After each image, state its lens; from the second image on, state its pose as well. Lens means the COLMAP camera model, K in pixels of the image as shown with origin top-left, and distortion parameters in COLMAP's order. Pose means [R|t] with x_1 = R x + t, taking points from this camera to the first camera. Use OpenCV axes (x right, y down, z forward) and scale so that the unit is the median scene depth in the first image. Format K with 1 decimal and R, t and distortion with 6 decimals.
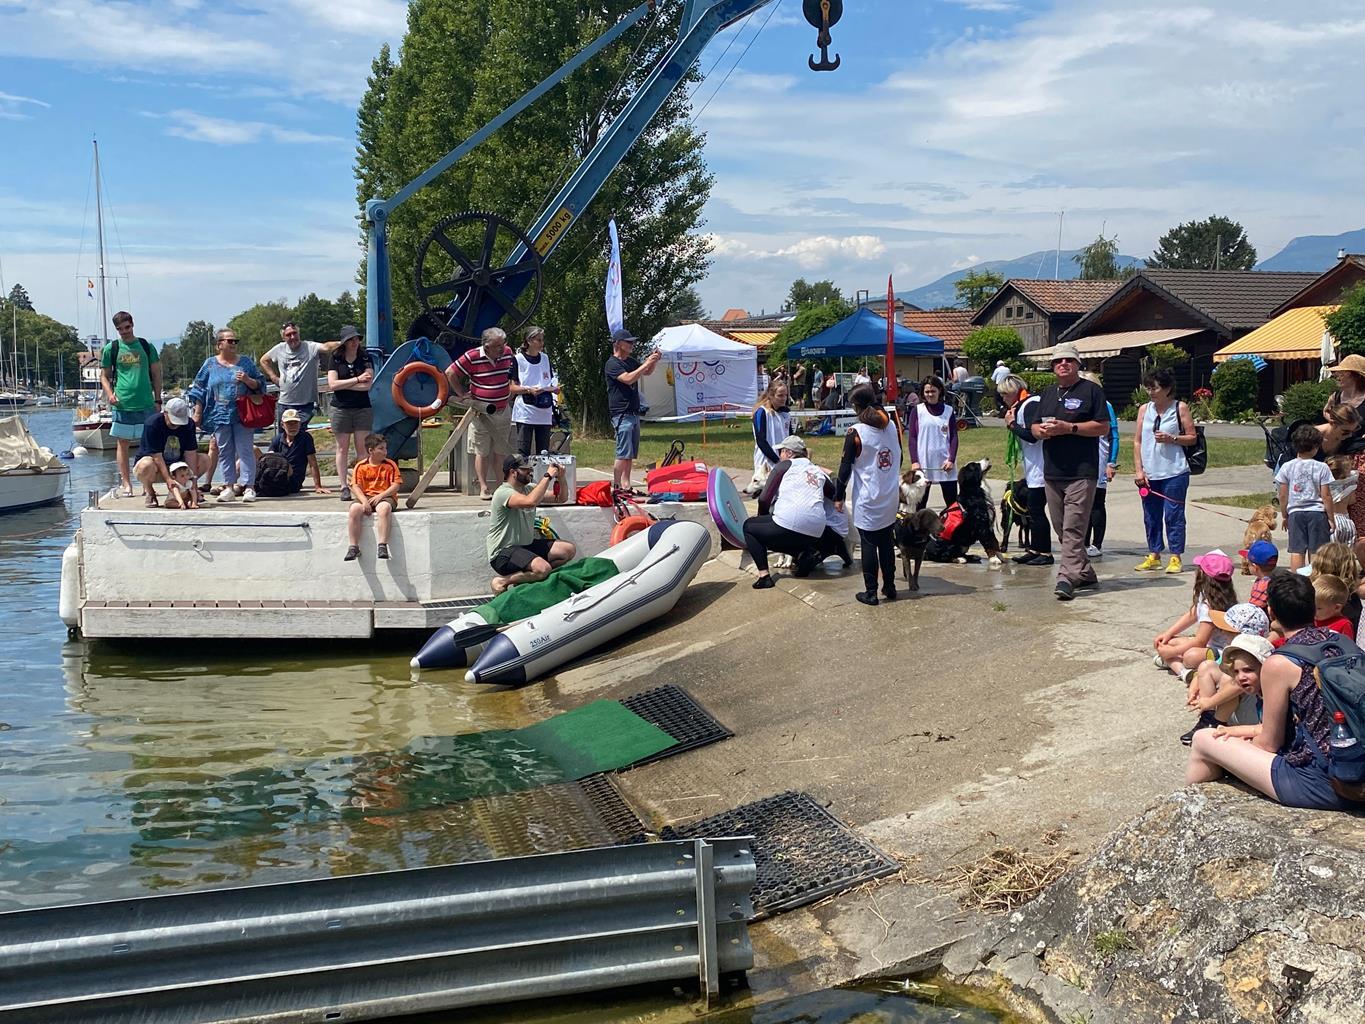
lens RADIAL K [[1453.0, 0, 682.5], [0, 1453.0, 512.0], [0, 0, 1]] dist [-0.006717, -0.018775]
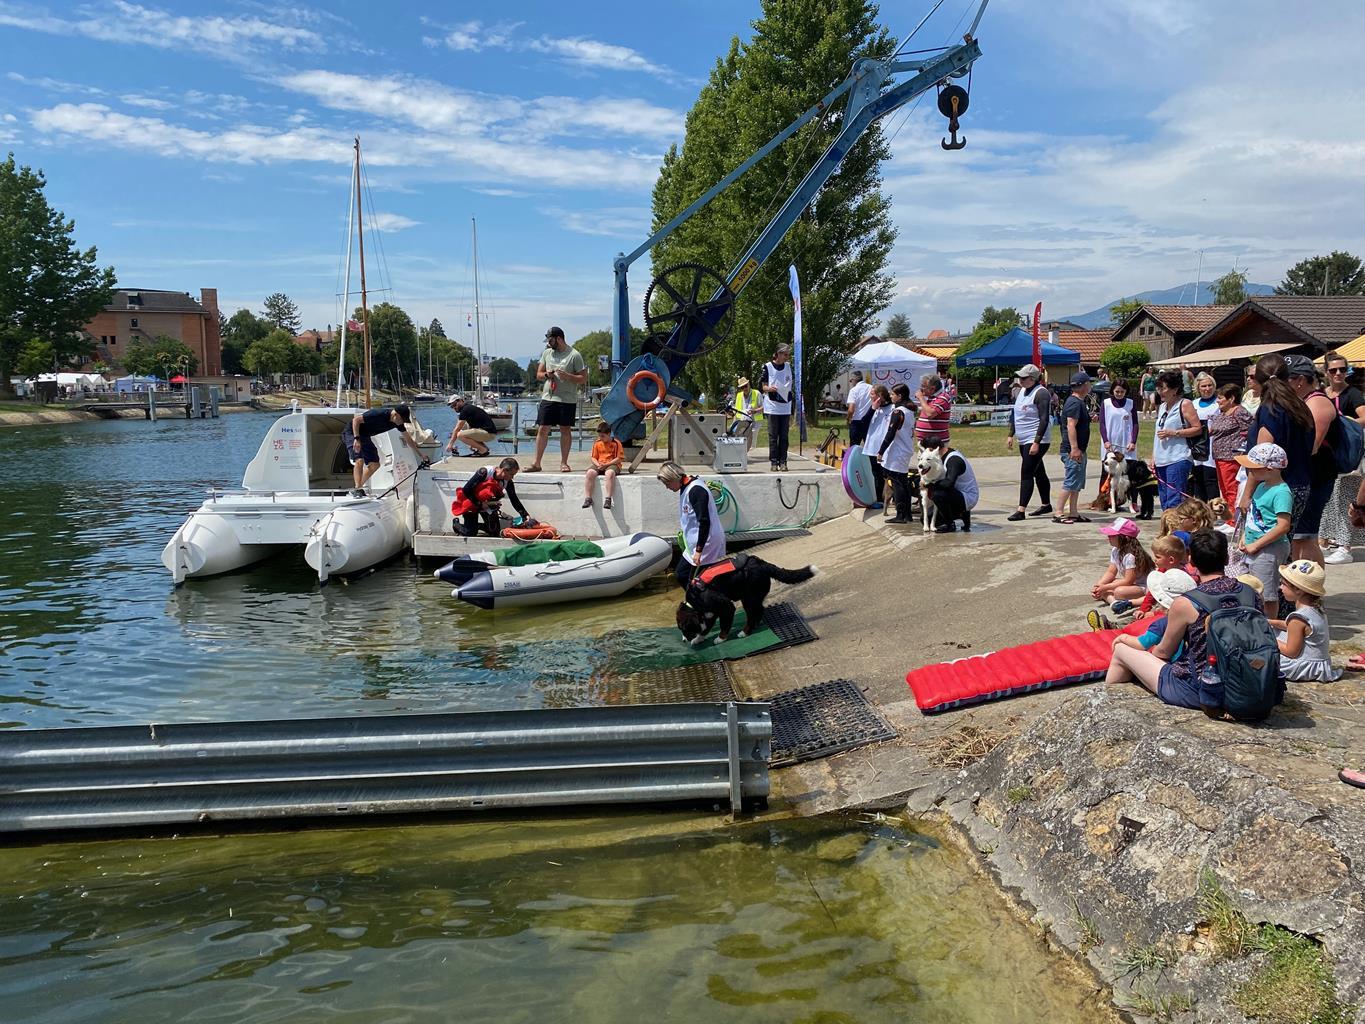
lens RADIAL K [[1063.6, 0, 682.5], [0, 1063.6, 512.0], [0, 0, 1]] dist [0.009705, -0.055497]
pose [[0.979164, 0.023364, -0.201724, 0.168998], [-0.017618, 0.999388, 0.030233, 0.006362], [0.202307, -0.026049, 0.978976, -0.032236]]
